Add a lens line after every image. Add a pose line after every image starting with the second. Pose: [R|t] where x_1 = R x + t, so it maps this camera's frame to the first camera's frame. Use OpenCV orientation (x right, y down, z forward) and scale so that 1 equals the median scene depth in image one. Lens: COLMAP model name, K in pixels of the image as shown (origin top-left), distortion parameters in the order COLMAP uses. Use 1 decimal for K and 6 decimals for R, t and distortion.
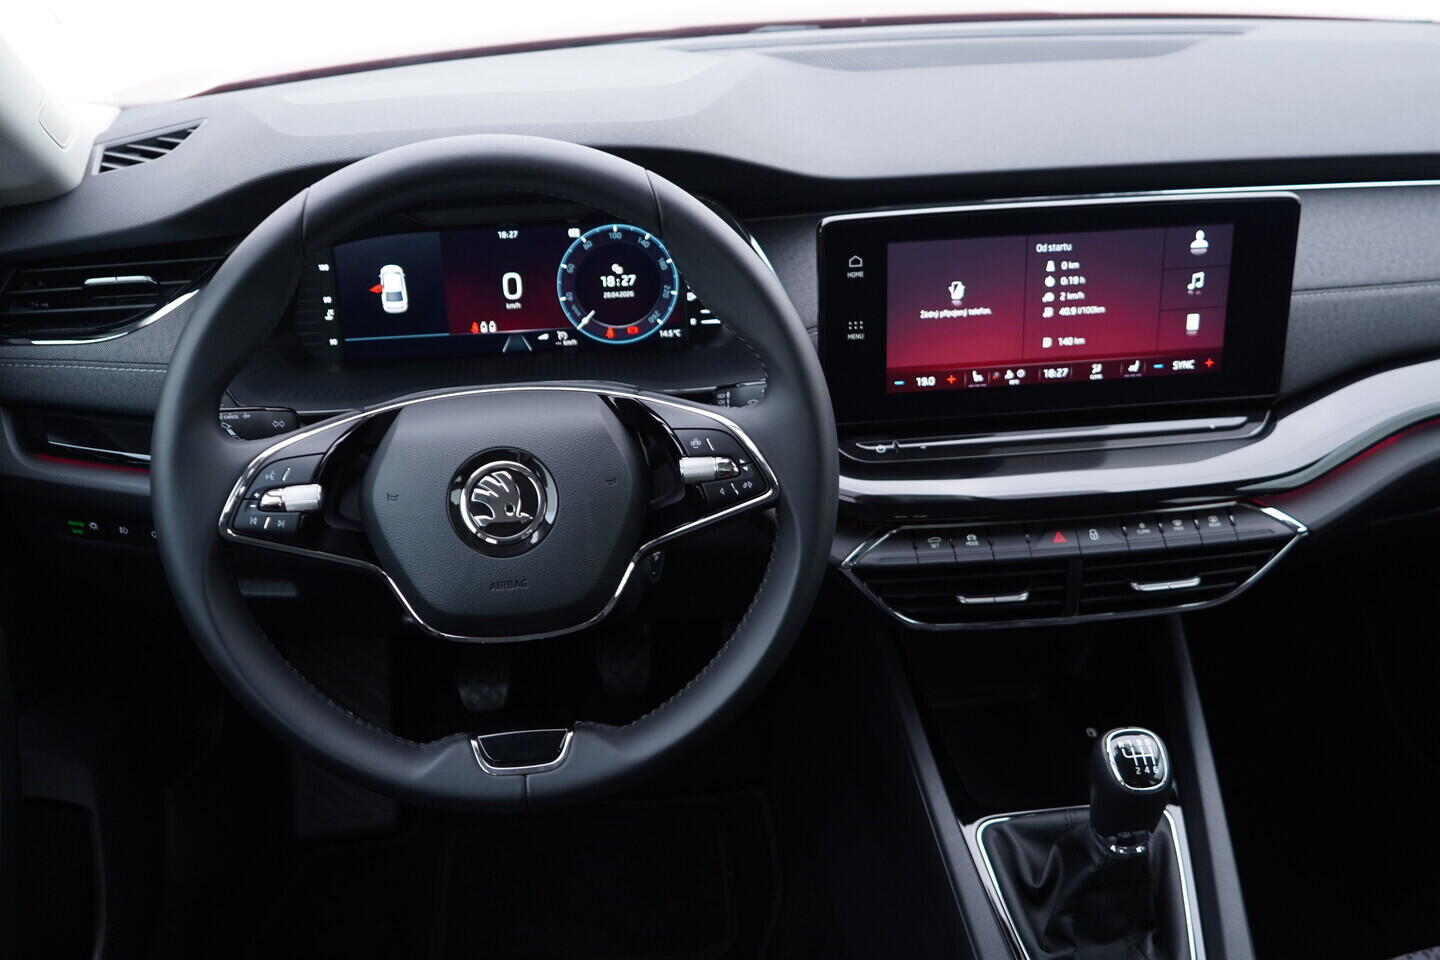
lens RADIAL K [[1468.9, 0, 722.9], [0, 1468.9, 474.7], [0, 0, 1]] dist [-0.003317, 0.000000]
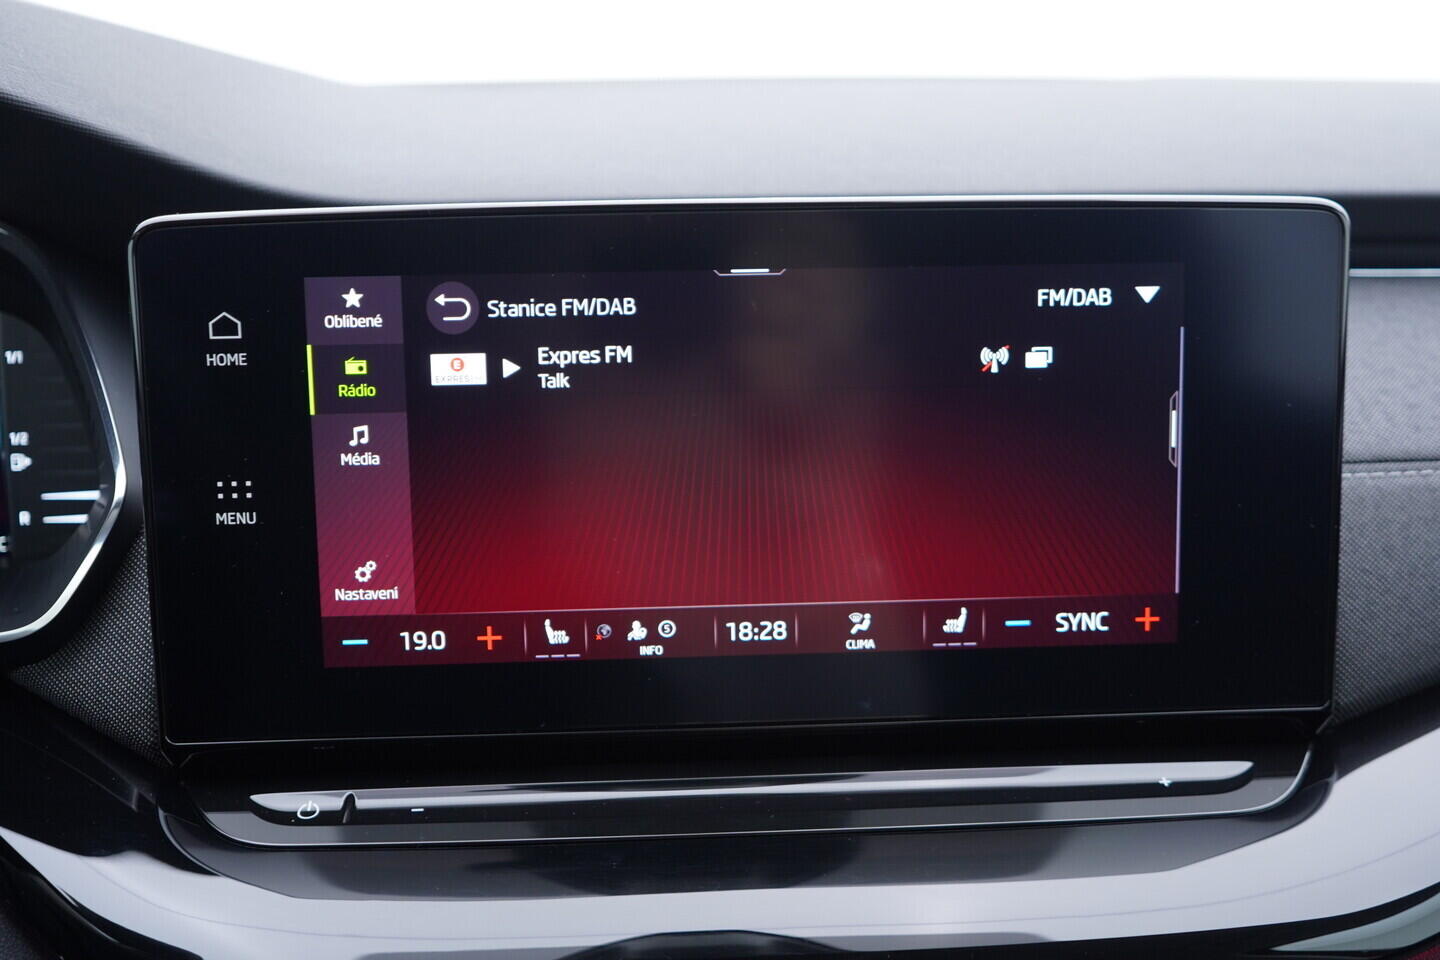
lens RADIAL K [[1468.9, 0, 717.4], [0, 1468.9, 492.0], [0, 0, 1]] dist [-0.003317, 0.000000]
pose [[0.998453, 0.023124, -0.050563, 0.241285], [-0.034832, 0.968980, -0.244672, -0.007875], [0.043336, 0.246055, 0.968287, 0.617639]]
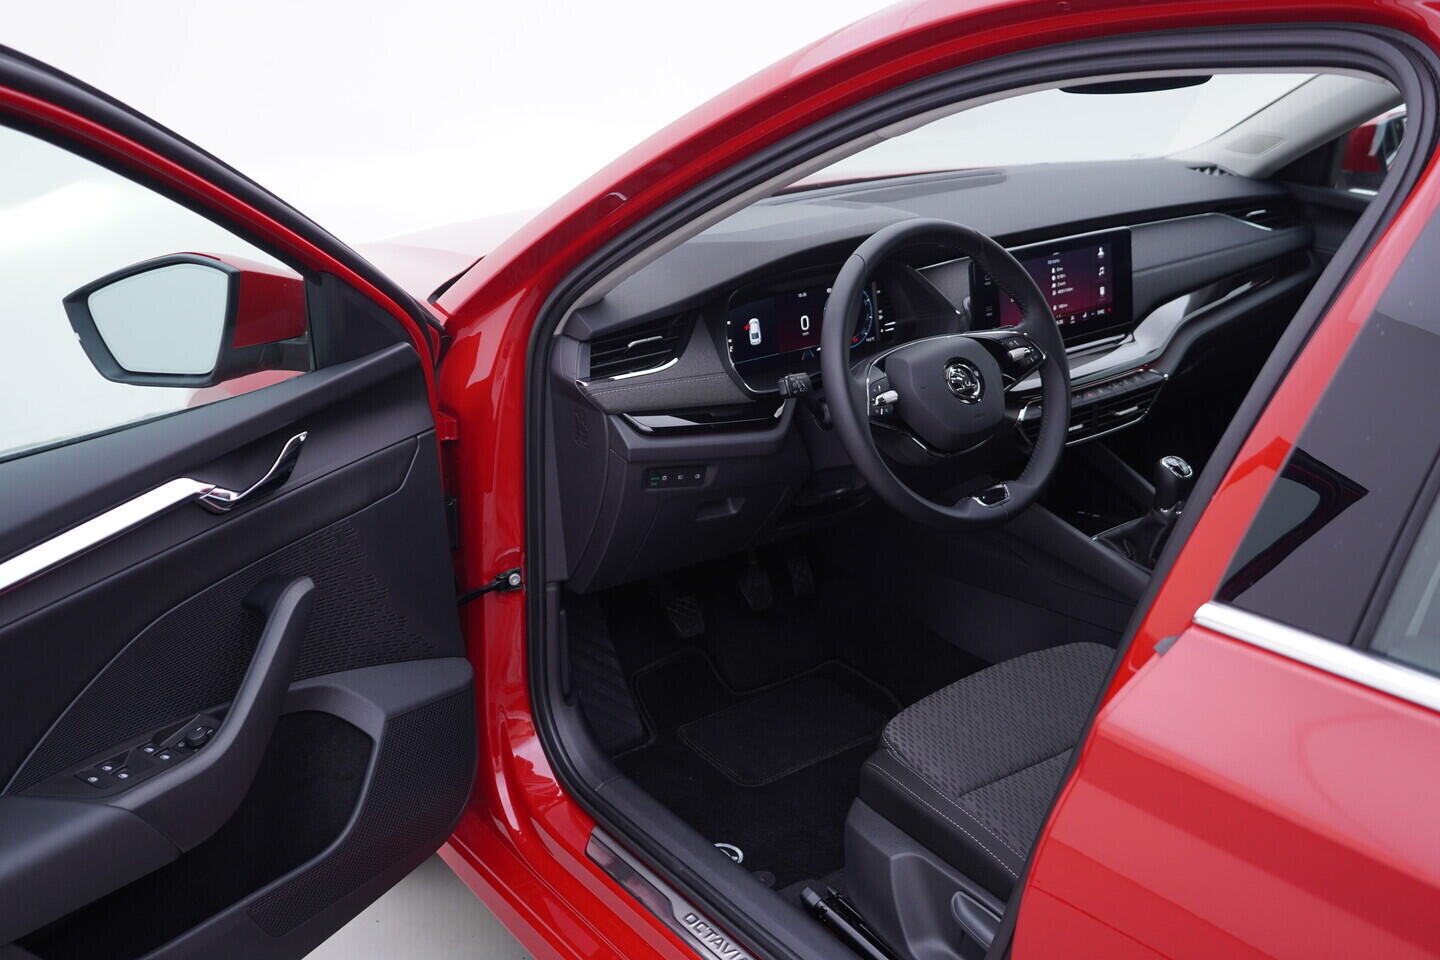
lens RADIAL K [[1468.9, 0, 722.8], [0, 1468.9, 482.7], [0, 0, 1]] dist [-0.003317, 0.000000]
pose [[0.859841, -0.179458, 0.477983, -1.245845], [0.248671, 0.964844, -0.085084, 0.213176], [-0.445910, 0.192019, 0.874238, -0.574221]]
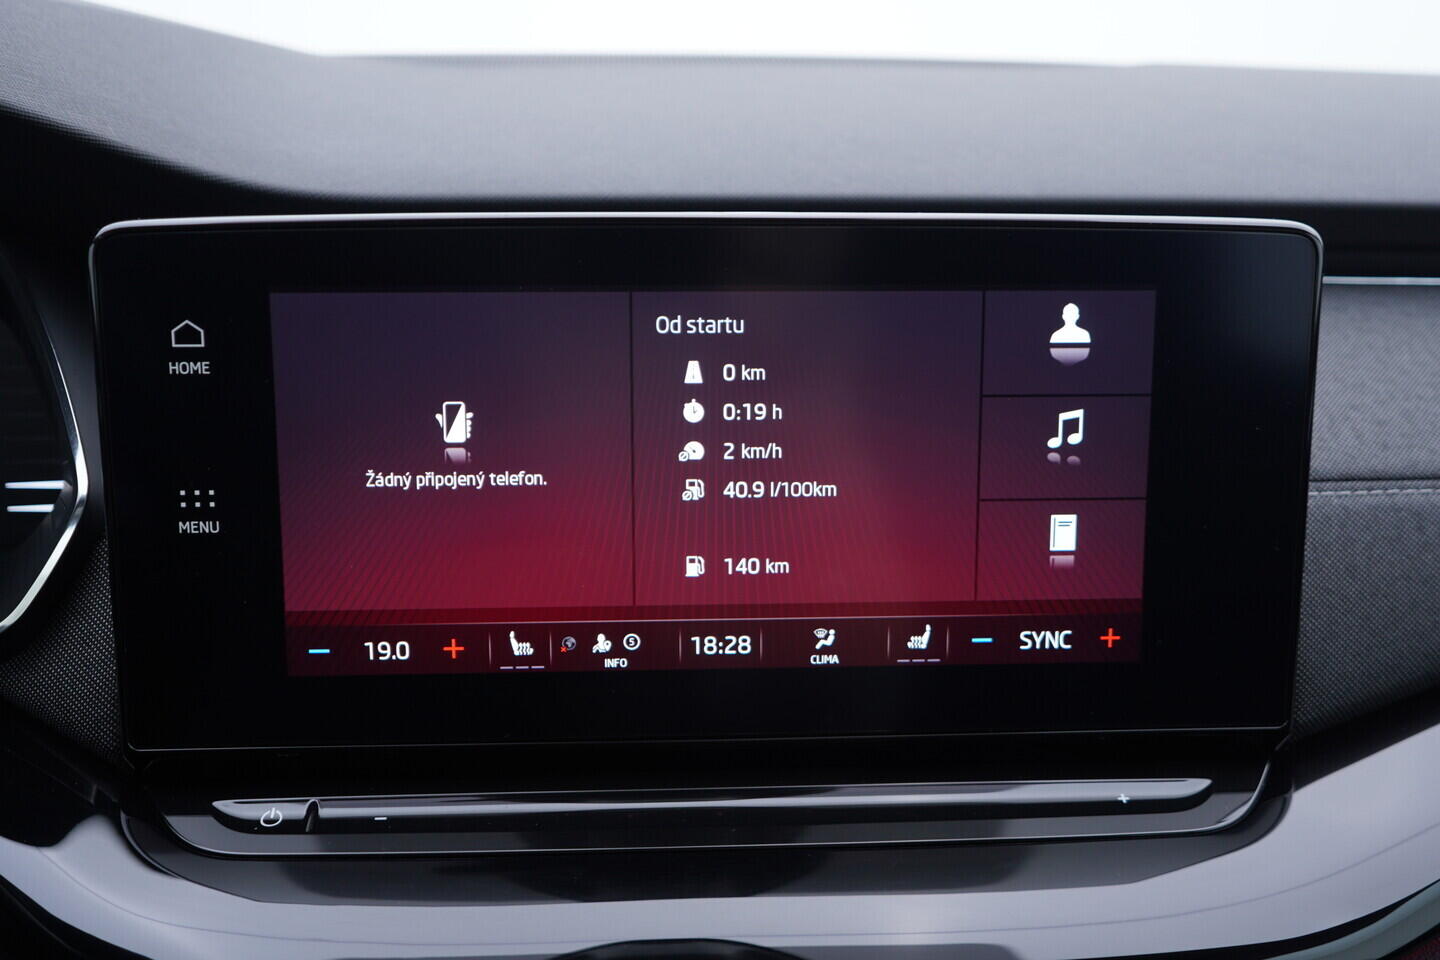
lens RADIAL K [[1468.9, 0, 718.8], [0, 1468.9, 489.0], [0, 0, 1]] dist [-0.003317, 0.000000]
pose [[0.998531, 0.040434, -0.036072, 0.244715], [-0.046993, 0.977637, -0.204981, -0.029476], [0.026977, 0.206375, 0.978101, 0.613979]]
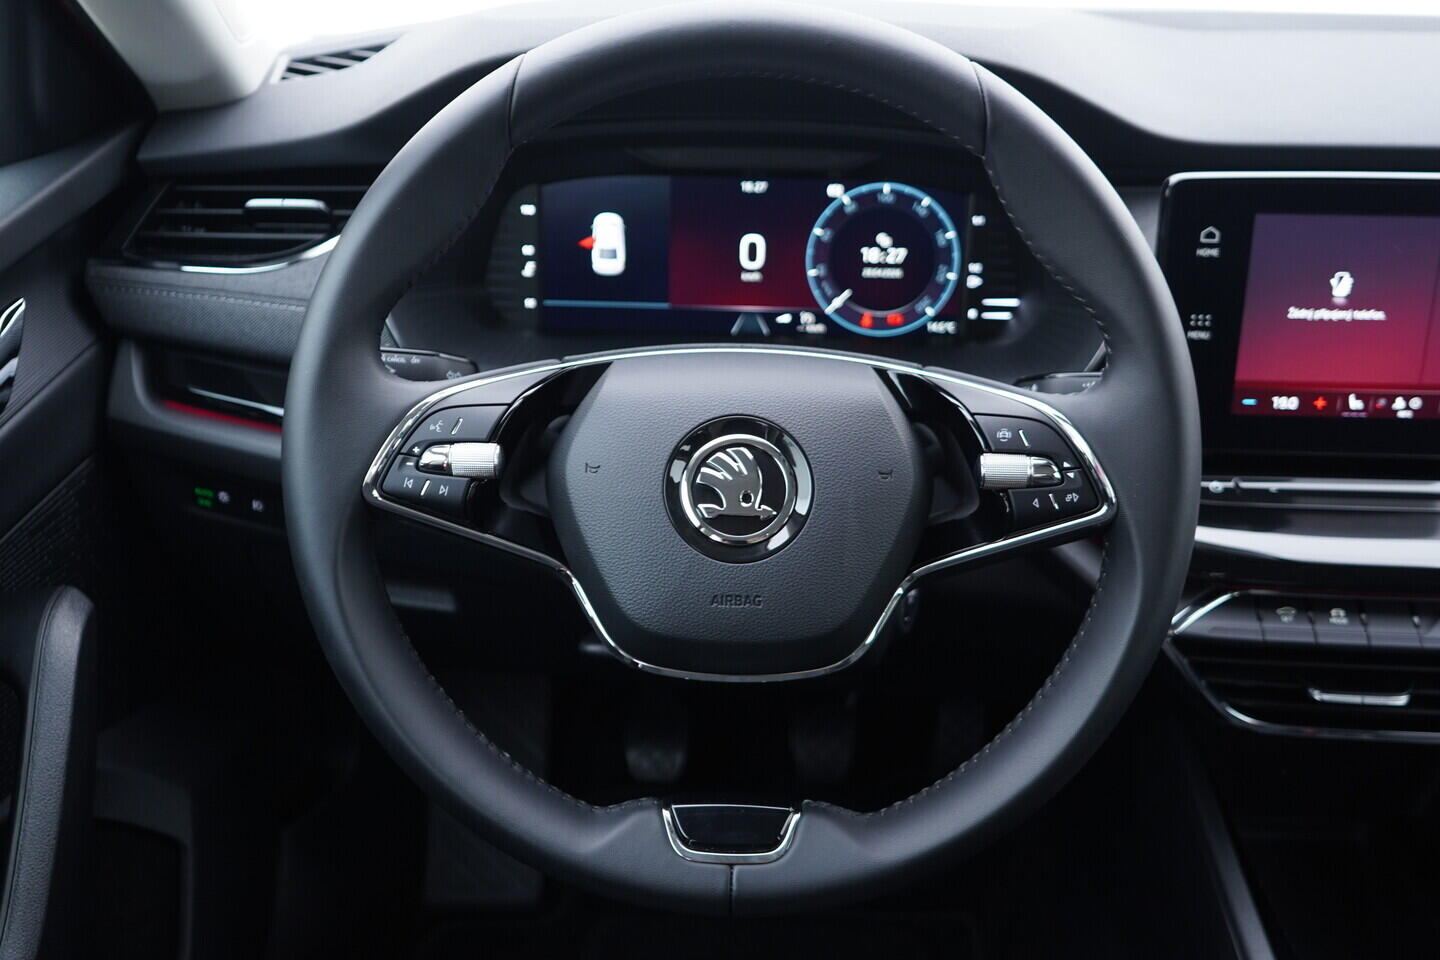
lens RADIAL K [[1468.9, 0, 721.7], [0, 1468.9, 477.6], [0, 0, 1]] dist [-0.003317, 0.000000]
pose [[0.989583, 0.086718, -0.114915, -0.060842], [-0.093696, 0.993981, -0.056767, 0.046097], [0.109300, 0.066943, 0.991752, 0.221294]]
